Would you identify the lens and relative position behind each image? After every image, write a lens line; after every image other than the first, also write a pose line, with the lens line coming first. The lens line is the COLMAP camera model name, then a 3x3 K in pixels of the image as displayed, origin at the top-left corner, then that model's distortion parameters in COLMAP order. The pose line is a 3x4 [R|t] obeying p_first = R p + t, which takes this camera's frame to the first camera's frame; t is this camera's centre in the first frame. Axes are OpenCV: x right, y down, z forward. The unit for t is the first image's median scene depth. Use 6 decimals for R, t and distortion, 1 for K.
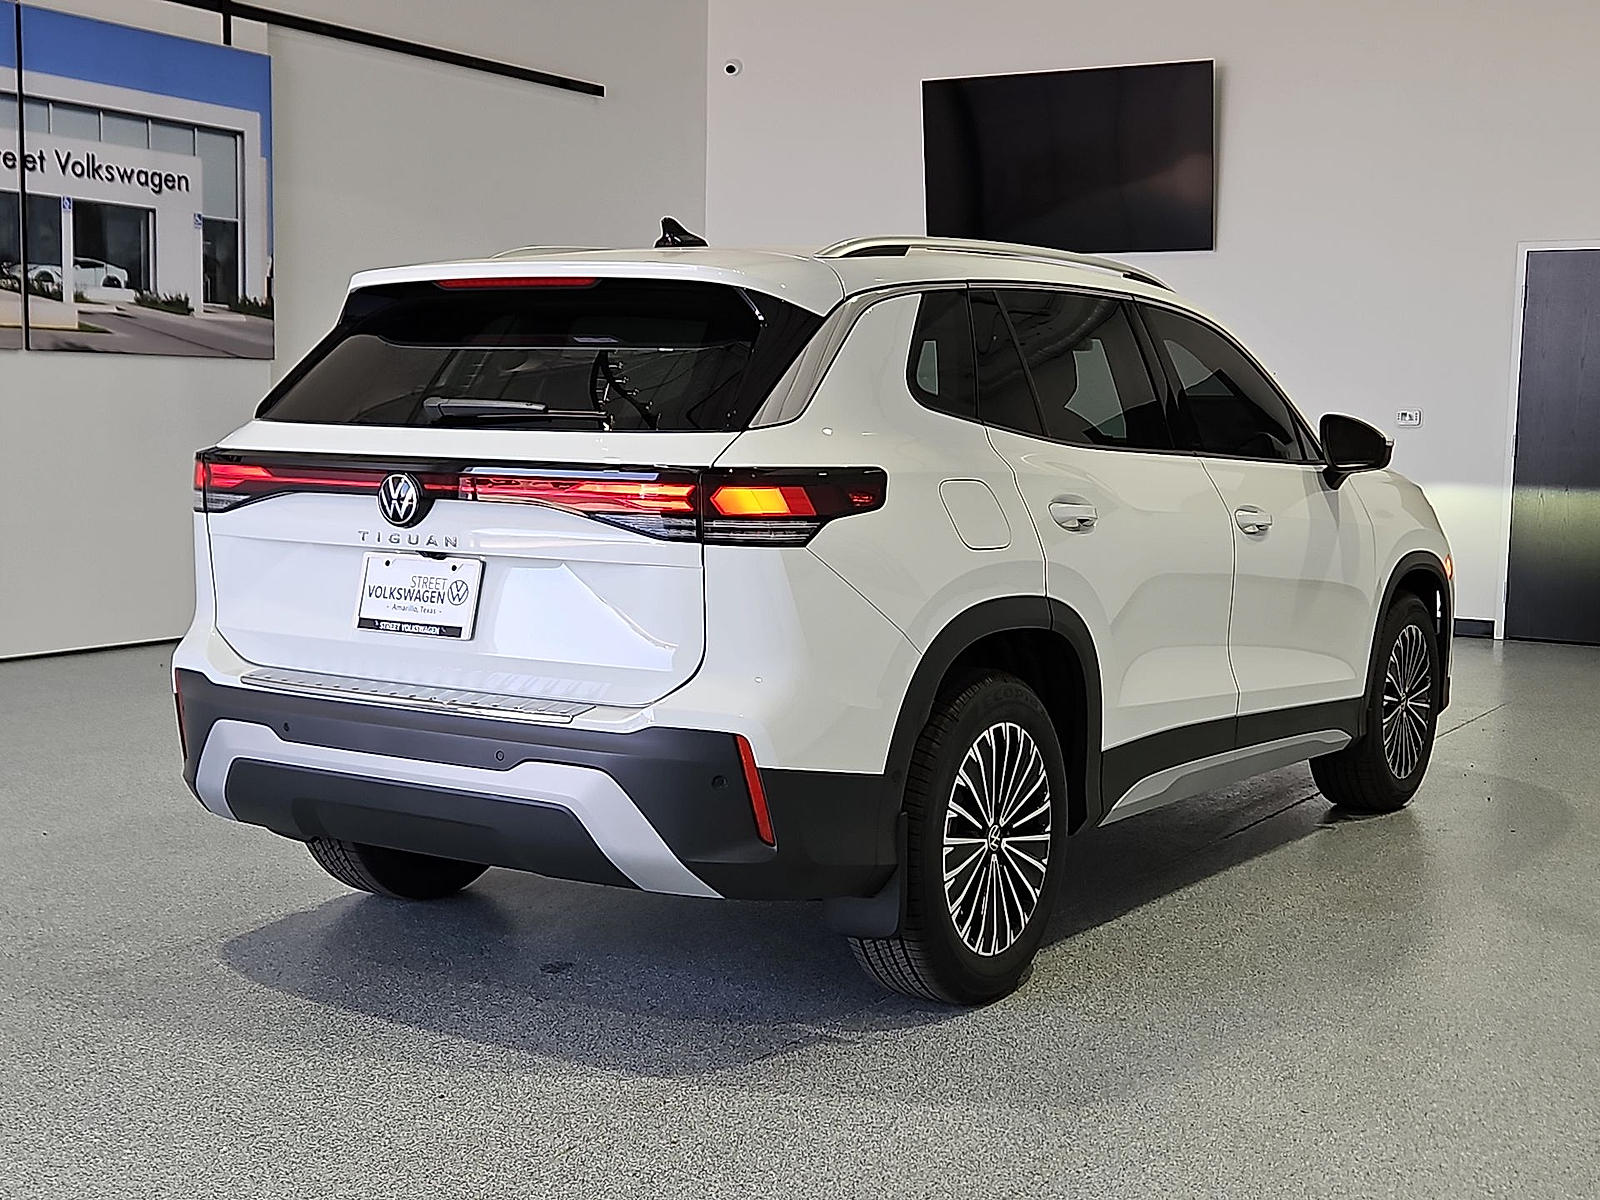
lens RADIAL K [[2155.9, 0, 750.6], [0, 2155.9, 602.5], [0, 0, 1]] dist [-0.103264, 0.675720]
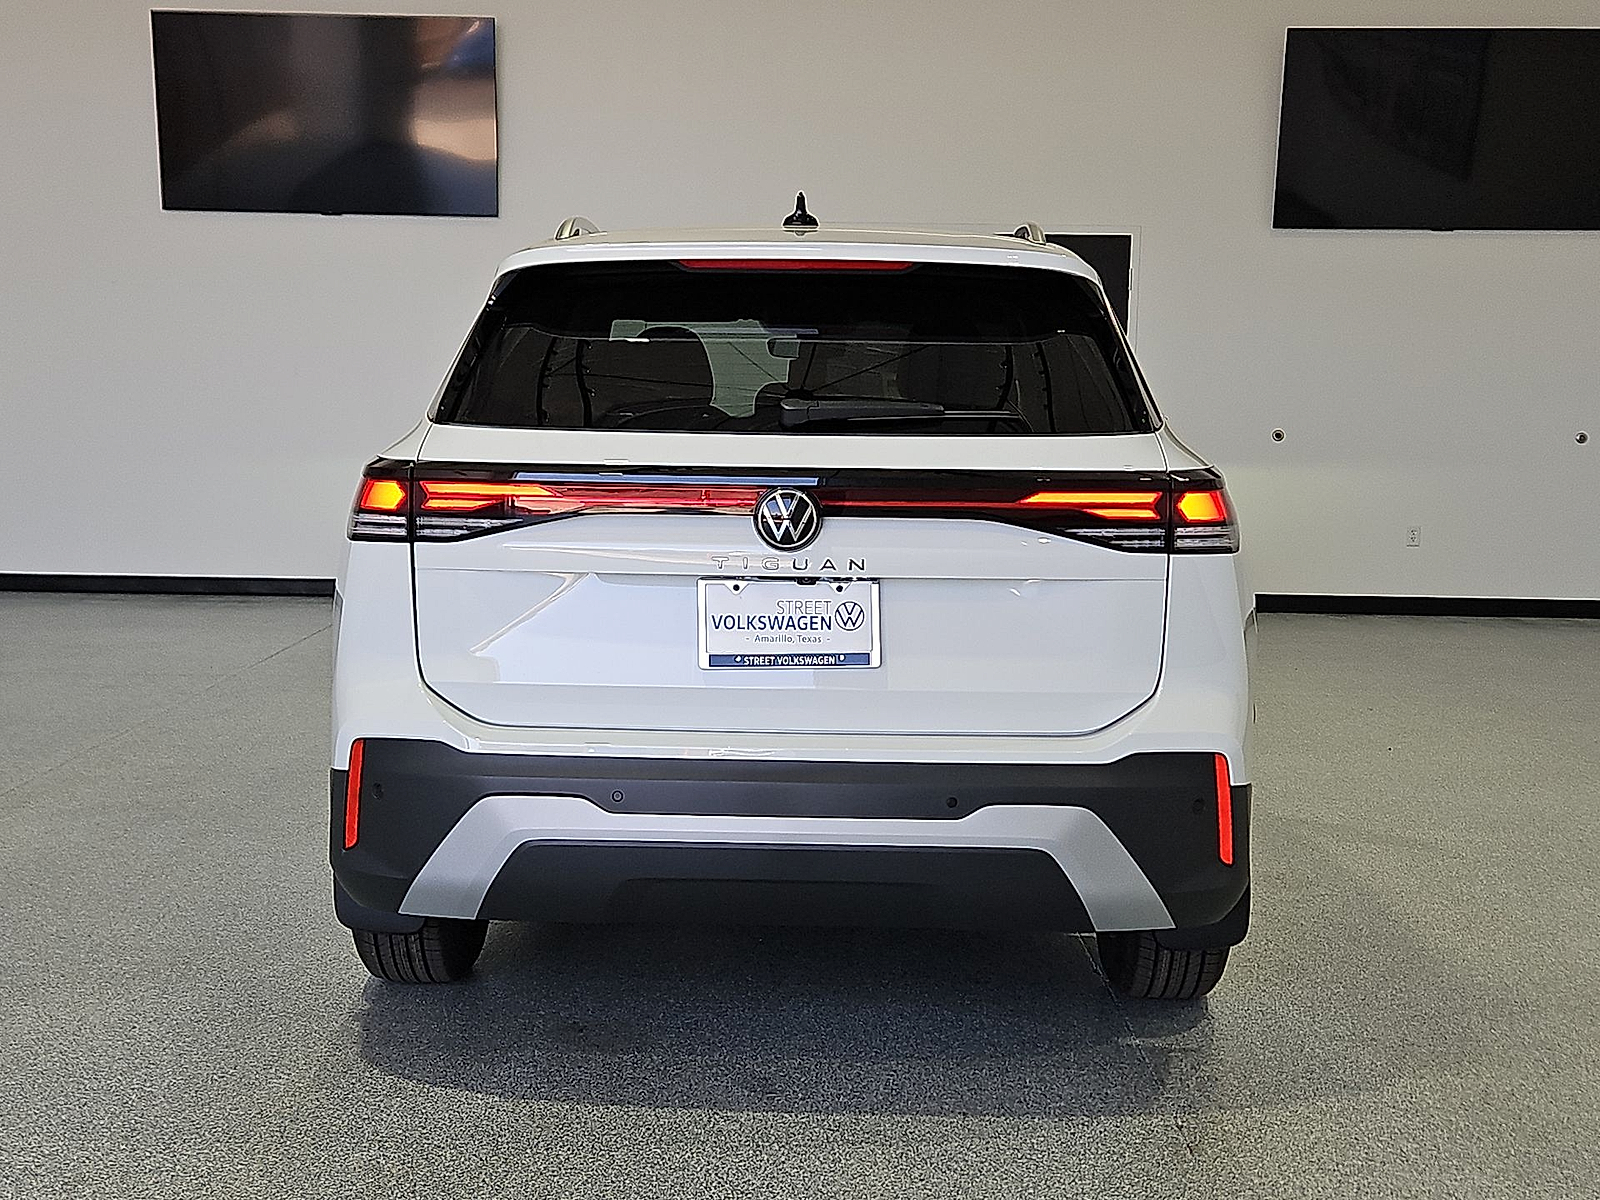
lens RADIAL K [[2057.6, 0, 747.5], [0, 2057.6, 619.3], [0, 0, 1]] dist [0.237098, -0.017108]
pose [[0.853438, -0.065129, 0.517109, -0.610176], [0.052033, 0.997852, 0.039803, -0.041668], [-0.518591, -0.007063, 0.854994, 0.304113]]
